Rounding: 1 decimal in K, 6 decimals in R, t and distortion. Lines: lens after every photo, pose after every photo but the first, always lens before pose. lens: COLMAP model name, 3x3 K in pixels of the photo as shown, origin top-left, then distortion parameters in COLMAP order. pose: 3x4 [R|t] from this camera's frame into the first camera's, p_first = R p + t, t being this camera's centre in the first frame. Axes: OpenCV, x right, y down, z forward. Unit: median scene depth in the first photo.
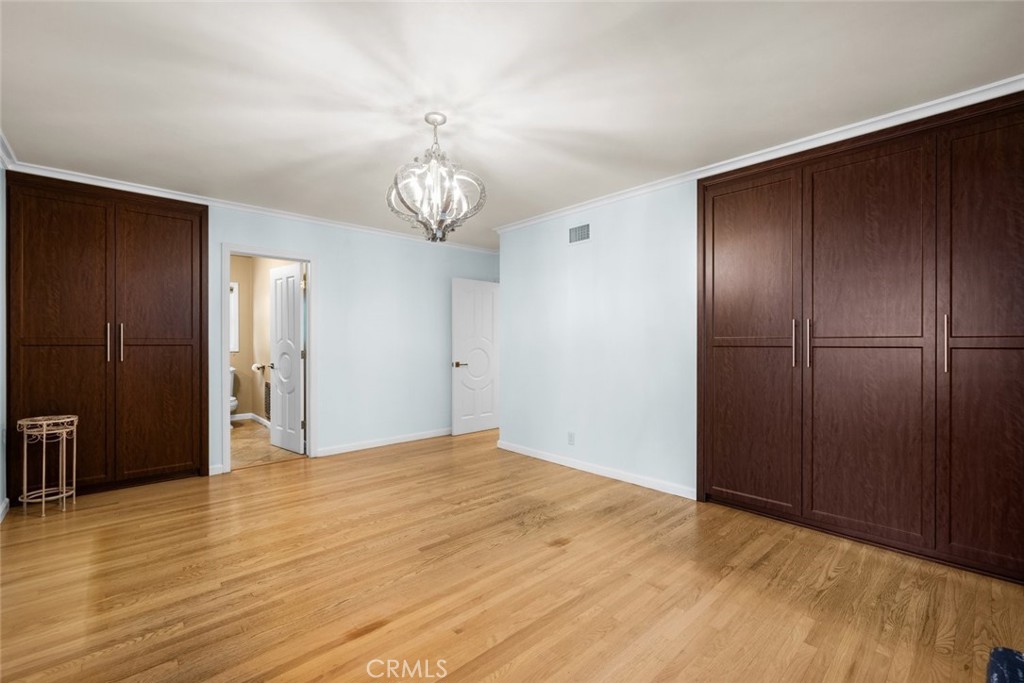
lens RADIAL K [[439.1, 0, 506.4], [0, 439.1, 345.6], [0, 0, 1]] dist [0.000279, -0.000007]
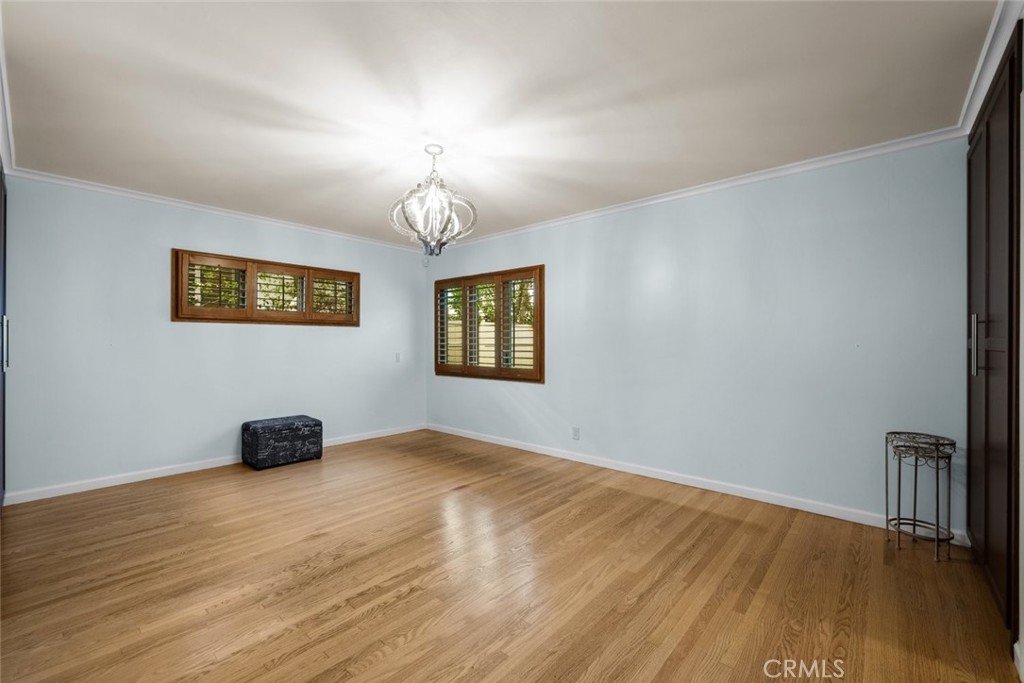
lens RADIAL K [[439.1, 0, 506.4], [0, 439.1, 345.6], [0, 0, 1]] dist [0.000279, -0.000007]
pose [[-0.995372, 0.001832, -0.096079, -0.233353], [0.000269, 0.999867, 0.016286, -0.019455], [0.096097, 0.016185, -0.995240, 2.084869]]
